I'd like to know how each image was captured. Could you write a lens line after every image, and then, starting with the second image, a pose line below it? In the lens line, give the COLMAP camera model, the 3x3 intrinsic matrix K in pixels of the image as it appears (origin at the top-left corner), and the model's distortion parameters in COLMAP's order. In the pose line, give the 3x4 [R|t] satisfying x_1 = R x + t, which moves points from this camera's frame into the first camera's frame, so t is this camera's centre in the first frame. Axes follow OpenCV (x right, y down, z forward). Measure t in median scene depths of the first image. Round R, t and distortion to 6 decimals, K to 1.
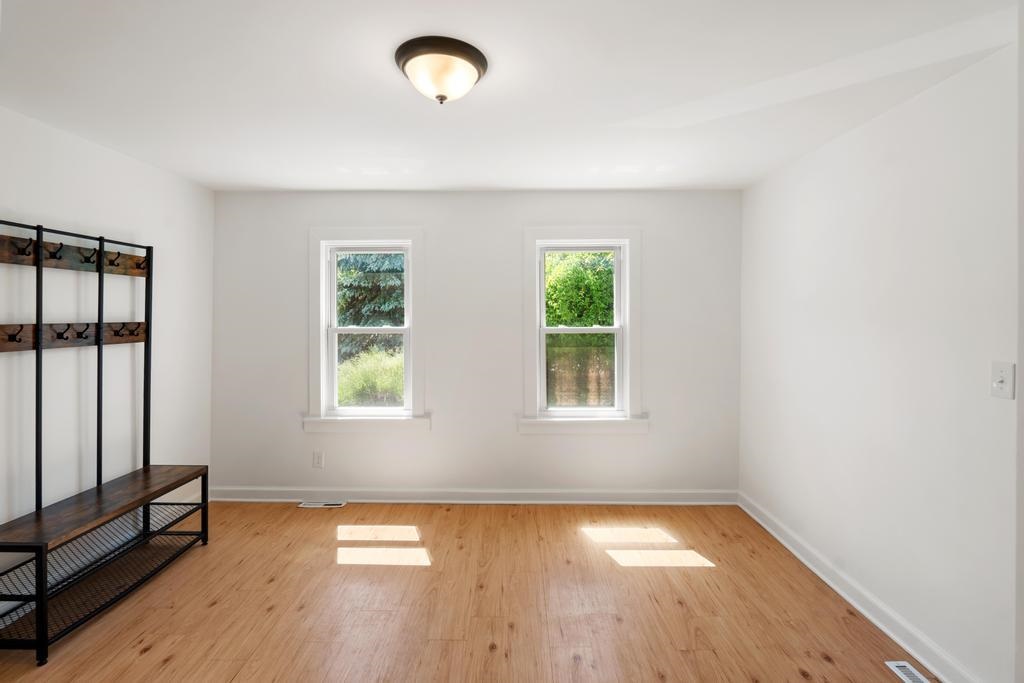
lens RADIAL K [[453.9, 0, 512.0], [0, 453.9, 317.5], [0, 0, 1]] dist [-0.007885, 0.000122]
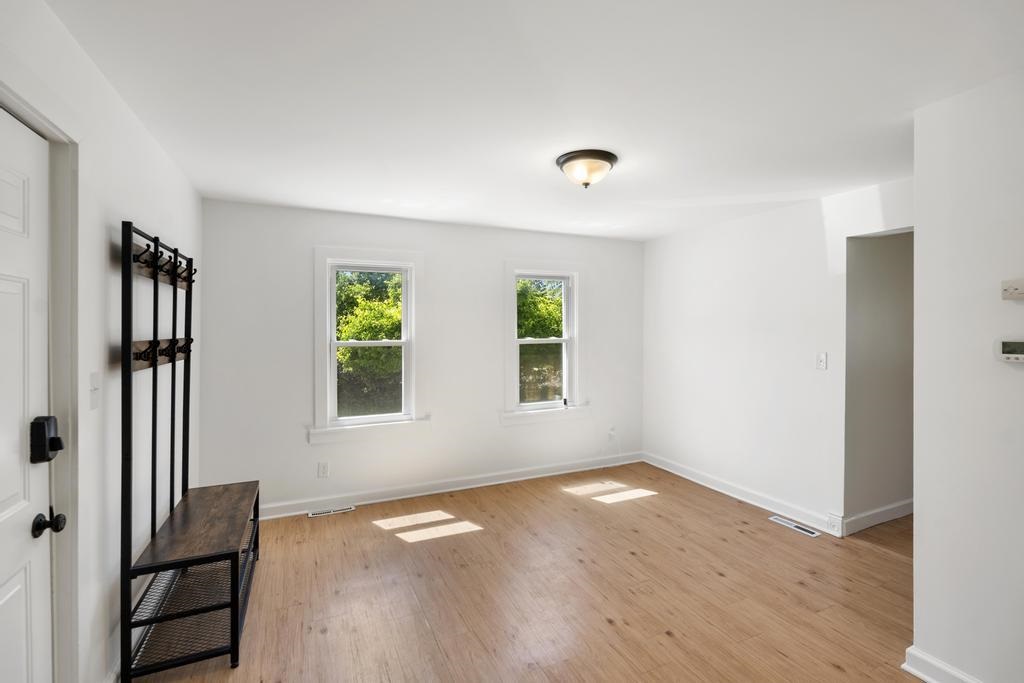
lens RADIAL K [[453.9, 0, 506.2], [0, 453.9, 332.9], [0, 0, 1]] dist [-0.007885, 0.000122]
pose [[0.905372, -0.006316, 0.424573, -0.591108], [0.004742, 0.999977, 0.004763, -0.002024], [-0.424594, -0.002299, 0.905381, -0.137318]]
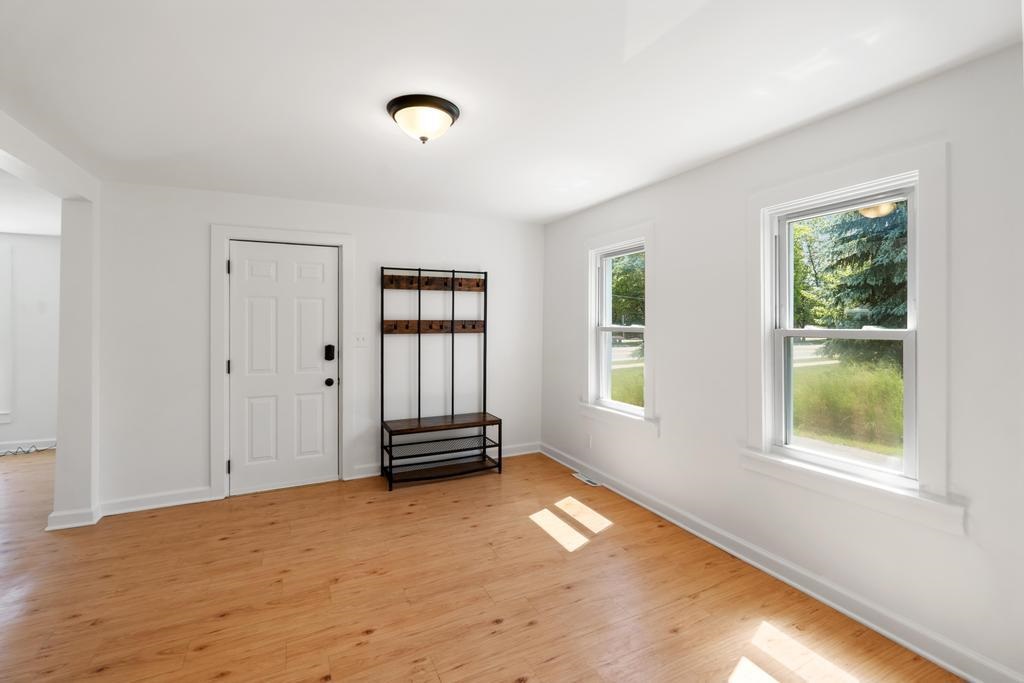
lens RADIAL K [[453.9, 0, 512.4], [0, 453.9, 322.7], [0, 0, 1]] dist [-0.007885, 0.000122]
pose [[0.442673, 0.001063, -0.896683, 0.632889], [-0.003845, 0.999992, -0.000713, 0.018903], [0.896675, 0.003763, 0.442674, 0.380610]]
